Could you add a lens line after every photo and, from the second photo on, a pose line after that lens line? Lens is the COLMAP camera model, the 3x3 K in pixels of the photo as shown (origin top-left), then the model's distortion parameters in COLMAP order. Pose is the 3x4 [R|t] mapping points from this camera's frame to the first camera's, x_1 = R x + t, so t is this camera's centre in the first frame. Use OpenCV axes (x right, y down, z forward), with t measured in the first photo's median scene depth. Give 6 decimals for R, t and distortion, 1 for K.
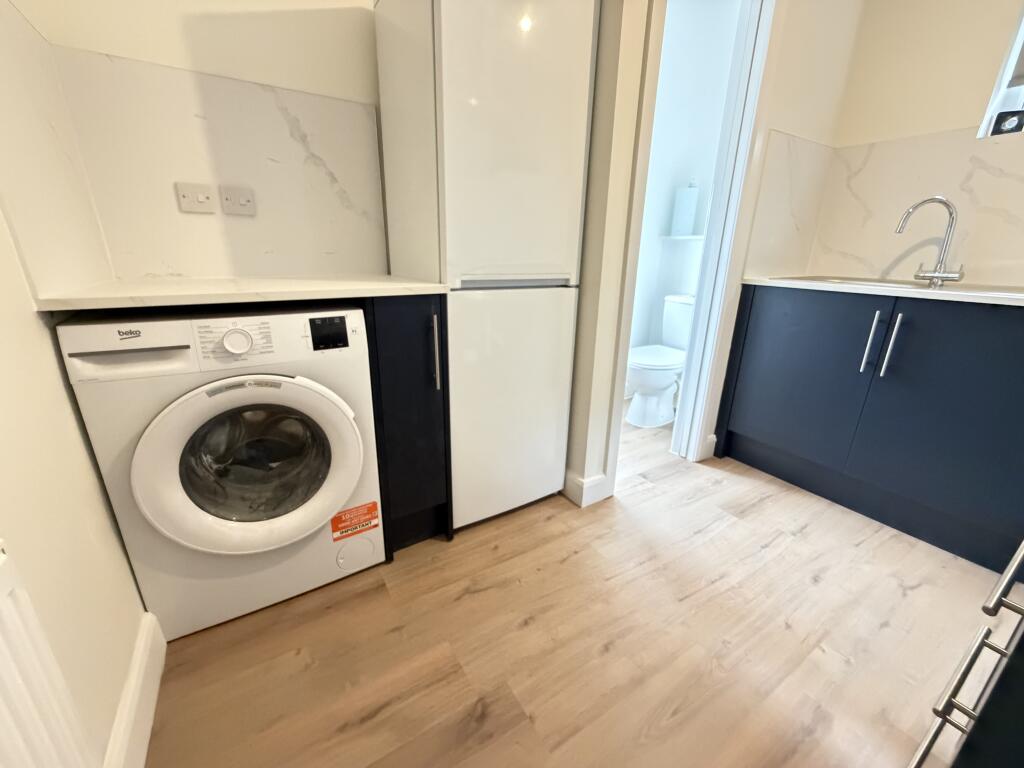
lens RADIAL K [[408.5, 0, 511.6], [0, 408.5, 386.5], [0, 0, 1]] dist [0.001994, 0.000326]
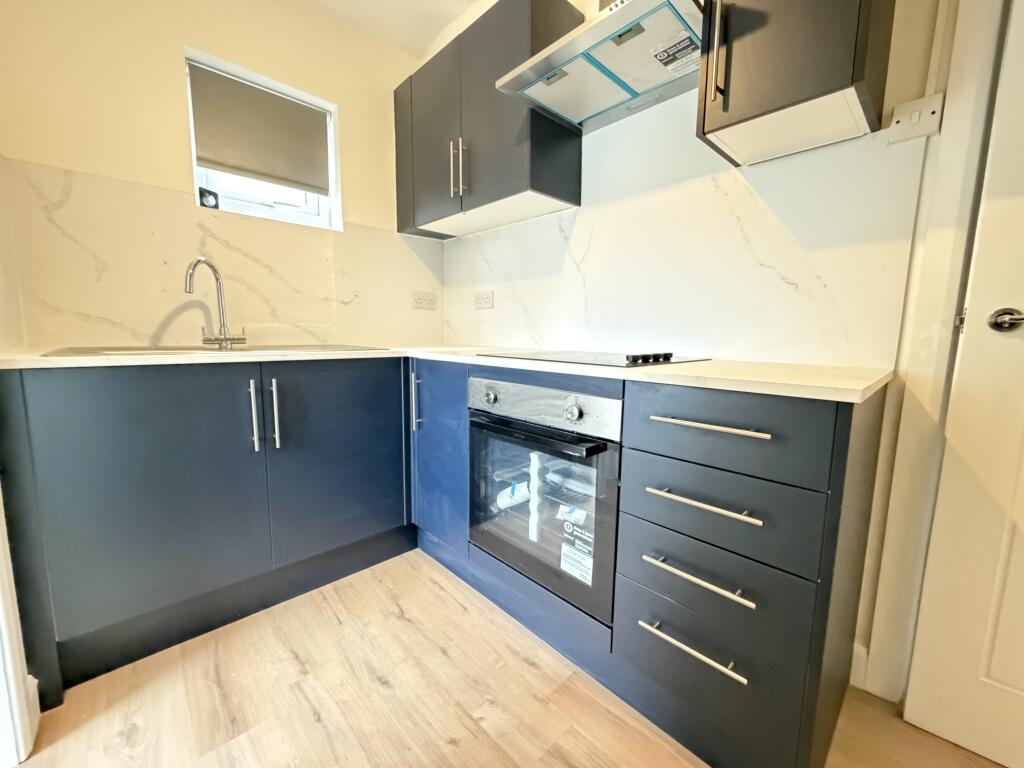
lens RADIAL K [[408.5, 0, 509.3], [0, 408.5, 382.1], [0, 0, 1]] dist [0.001994, 0.000326]
pose [[-0.197658, -0.142575, 0.969847, -0.044369], [0.291820, 0.935952, 0.197066, -0.179138], [-0.935827, 0.321973, -0.143392, 0.572213]]
